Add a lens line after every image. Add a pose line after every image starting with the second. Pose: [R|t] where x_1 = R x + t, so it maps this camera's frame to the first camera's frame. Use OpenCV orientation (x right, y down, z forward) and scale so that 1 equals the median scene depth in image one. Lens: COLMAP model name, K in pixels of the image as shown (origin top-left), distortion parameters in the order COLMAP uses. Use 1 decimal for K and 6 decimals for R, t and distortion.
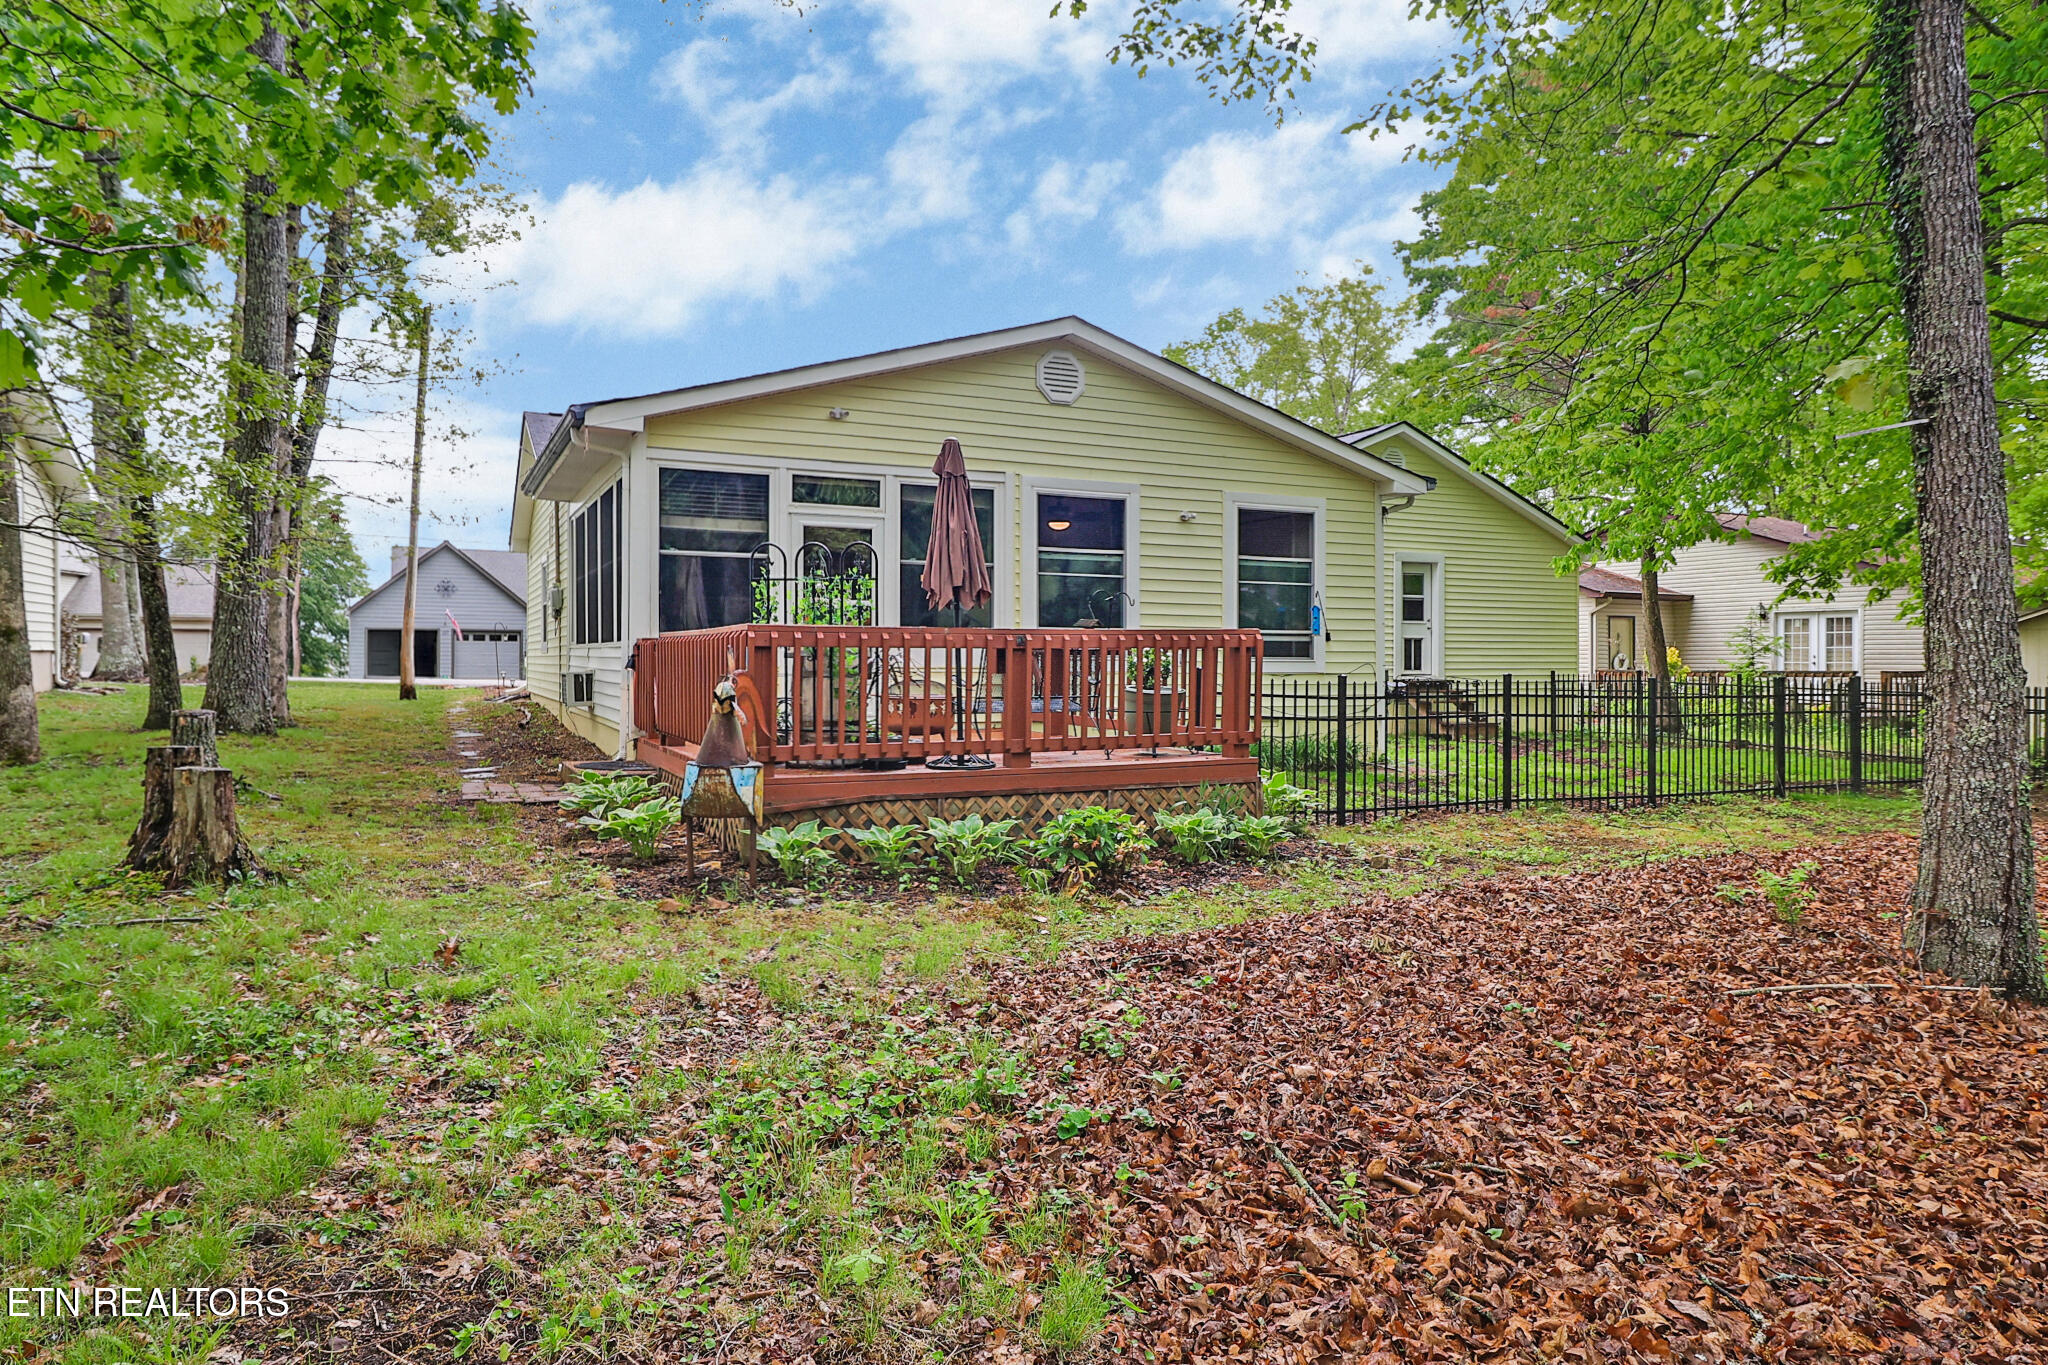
lens RADIAL K [[1240.3, 0, 1025.2], [0, 1240.3, 650.4], [0, 0, 1]] dist [0.001134, 0.000250]
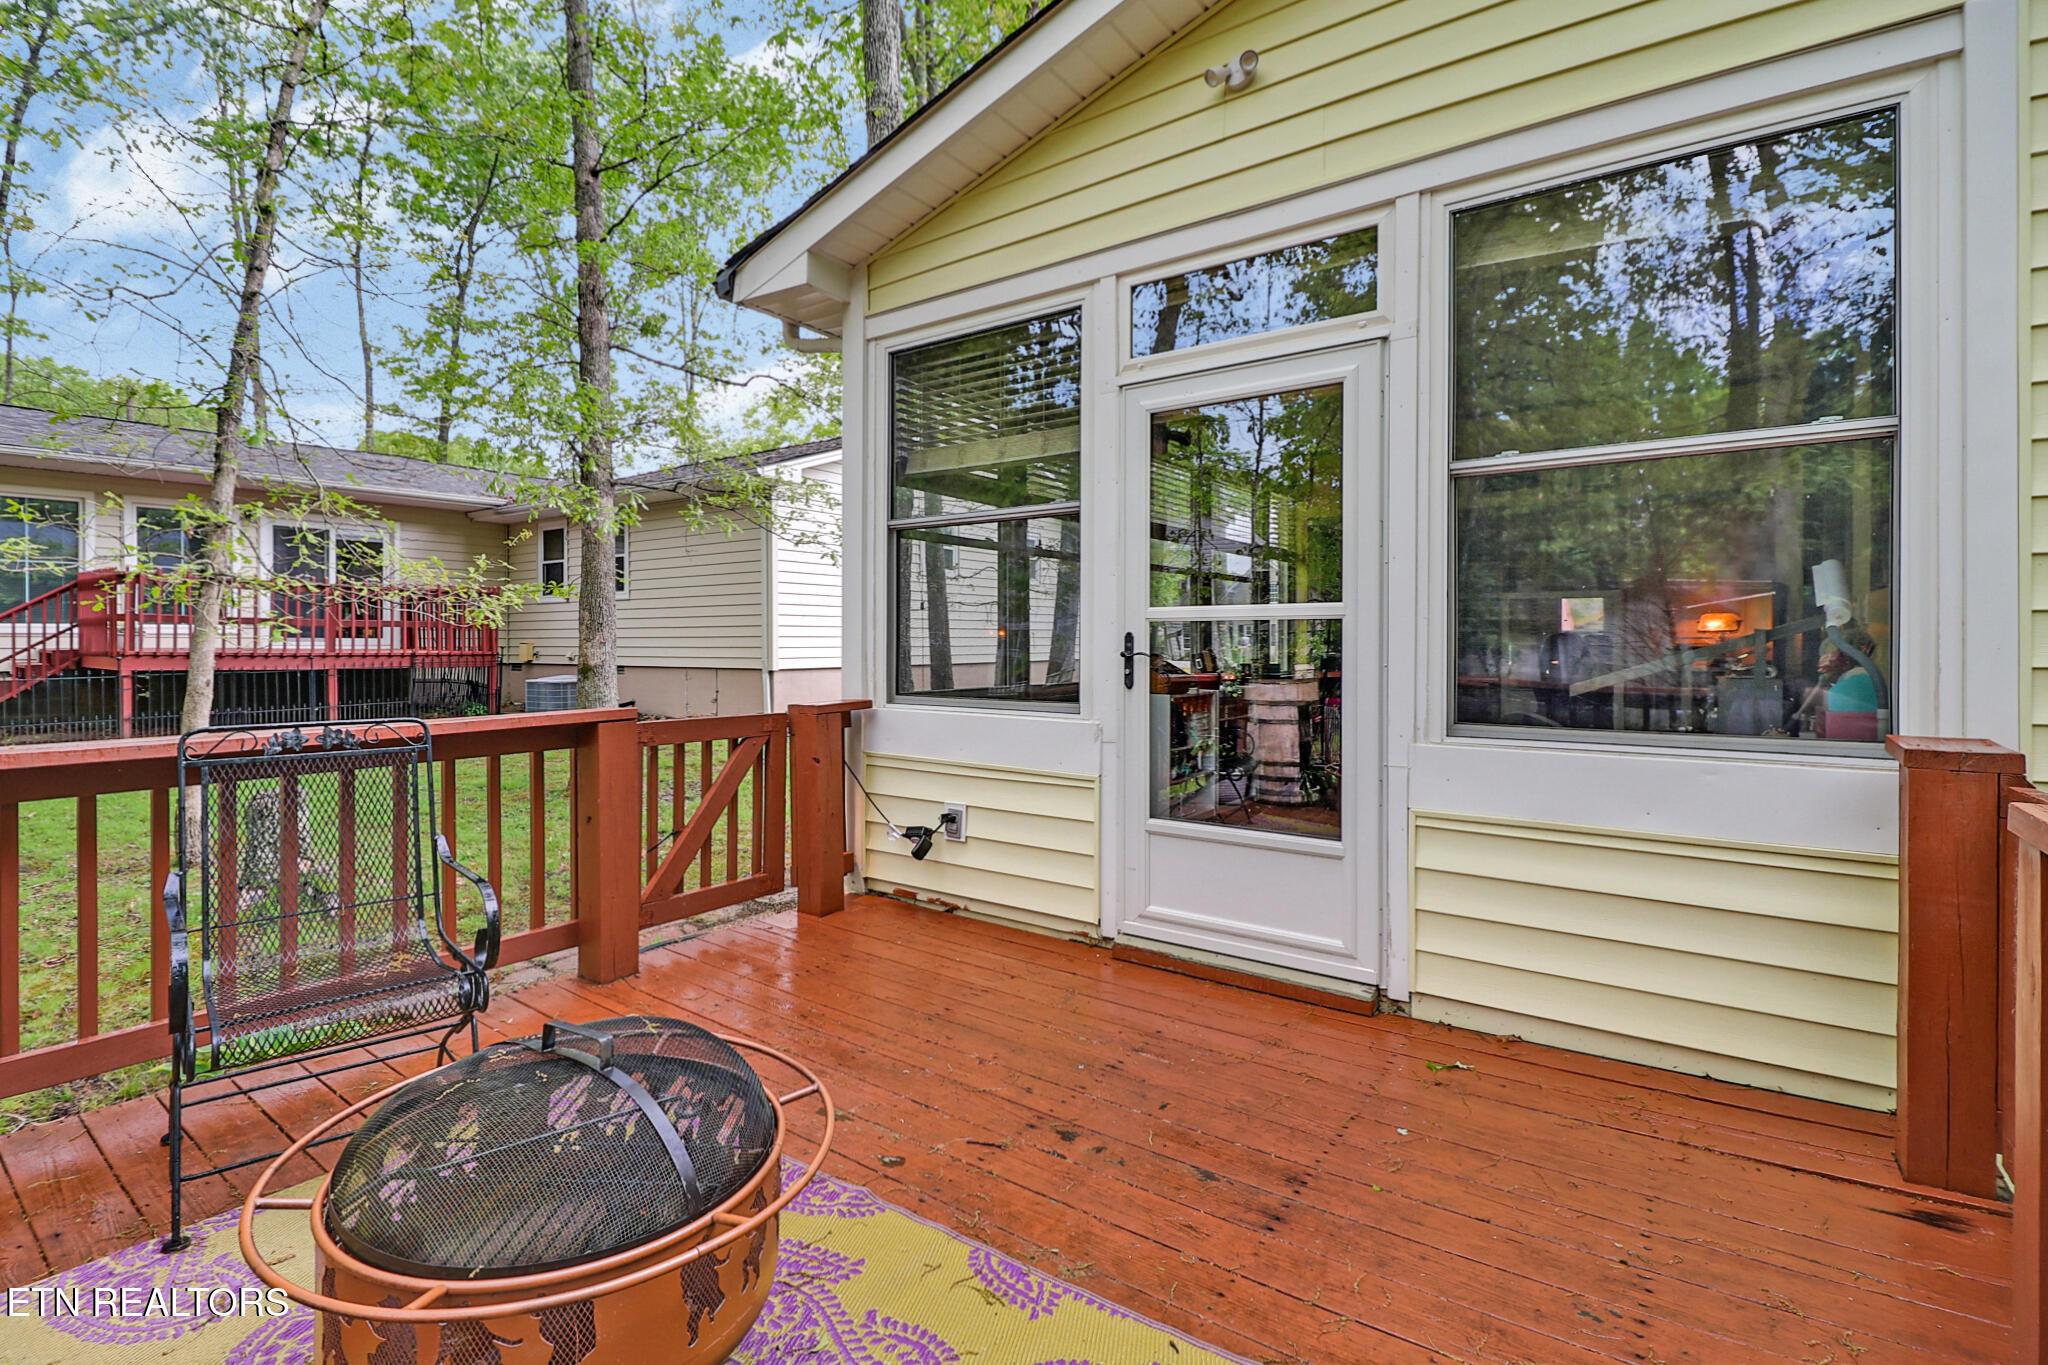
lens RADIAL K [[942.2, 0, 1013.4], [0, 942.2, 648.7], [0, 0, 1]] dist [0.001471, -0.016533]
pose [[0.450954, 0.013194, -0.892450, 0.048464], [0.006593, 0.999814, 0.018113, -0.026567], [0.892523, -0.014051, 0.450783, 0.668399]]
